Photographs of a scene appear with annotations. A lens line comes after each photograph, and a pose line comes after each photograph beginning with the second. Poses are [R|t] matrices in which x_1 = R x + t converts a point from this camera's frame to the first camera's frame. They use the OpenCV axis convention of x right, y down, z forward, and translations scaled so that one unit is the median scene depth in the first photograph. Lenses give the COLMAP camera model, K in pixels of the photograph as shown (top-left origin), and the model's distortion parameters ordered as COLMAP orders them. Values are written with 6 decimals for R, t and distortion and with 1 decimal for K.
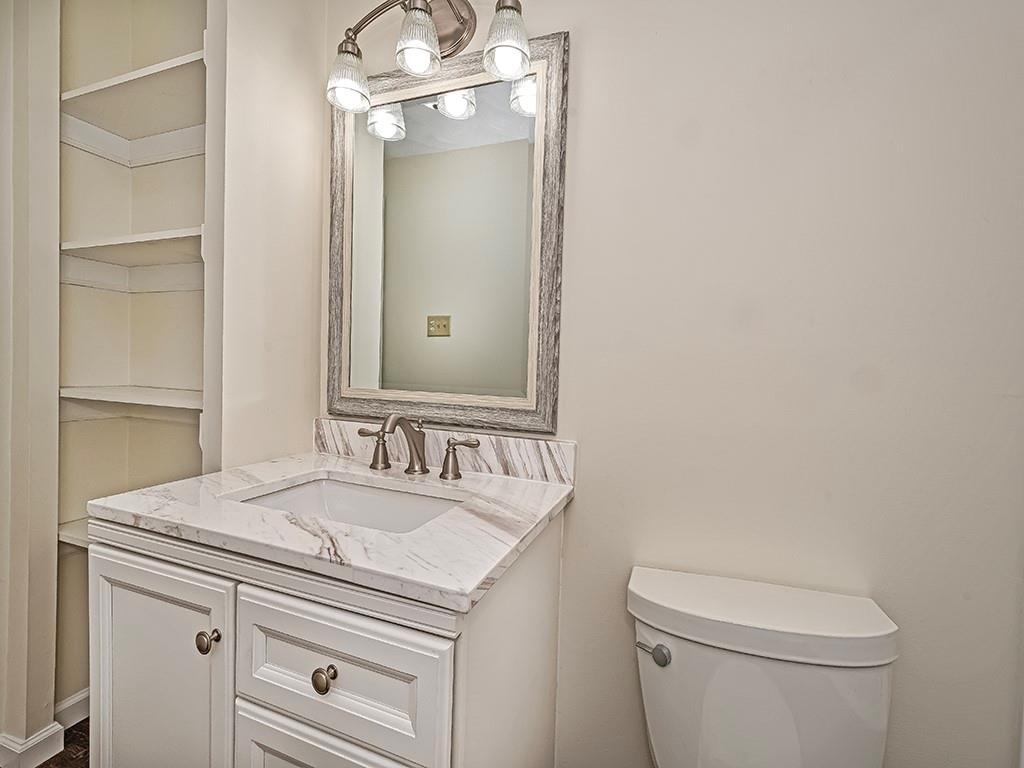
lens RADIAL K [[459.2, 0, 518.6], [0, 459.2, 378.3], [0, 0, 1]] dist [0.019574, -0.000786]
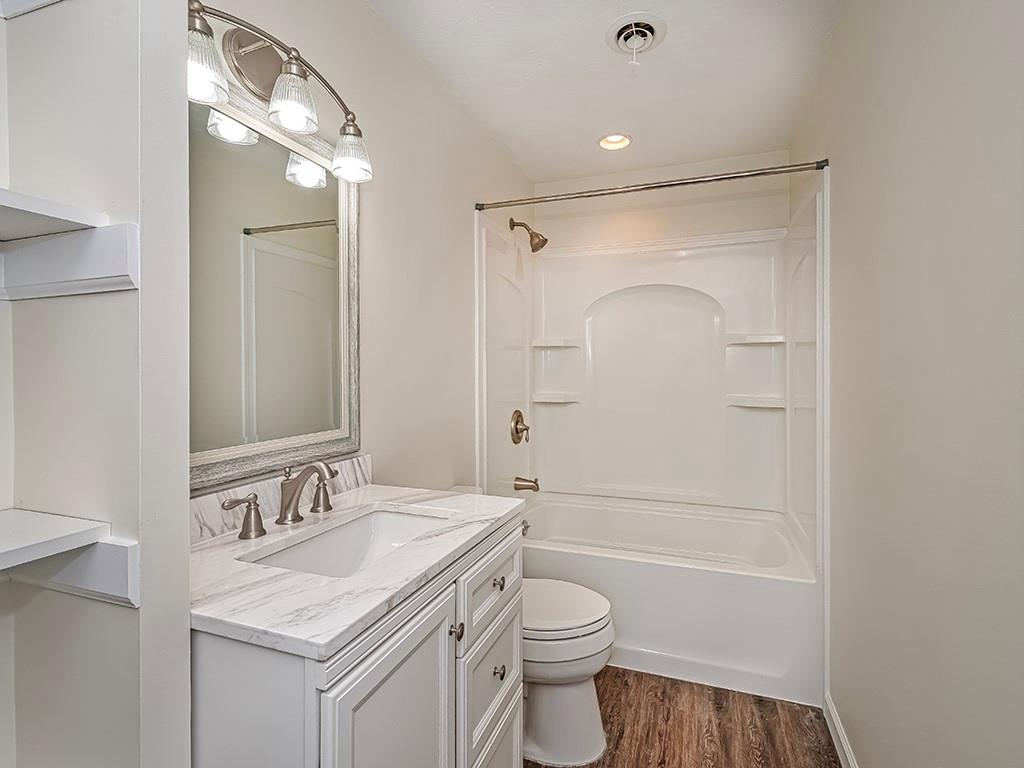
lens RADIAL K [[446.7, 0, 515.8], [0, 446.7, 381.0], [0, 0, 1]] dist [-0.001085, -0.000371]
pose [[0.014233, -0.050749, 0.998610, -1.219681], [0.037263, 0.998044, 0.050190, -0.134514], [-0.999204, 0.036497, 0.016096, 0.506232]]
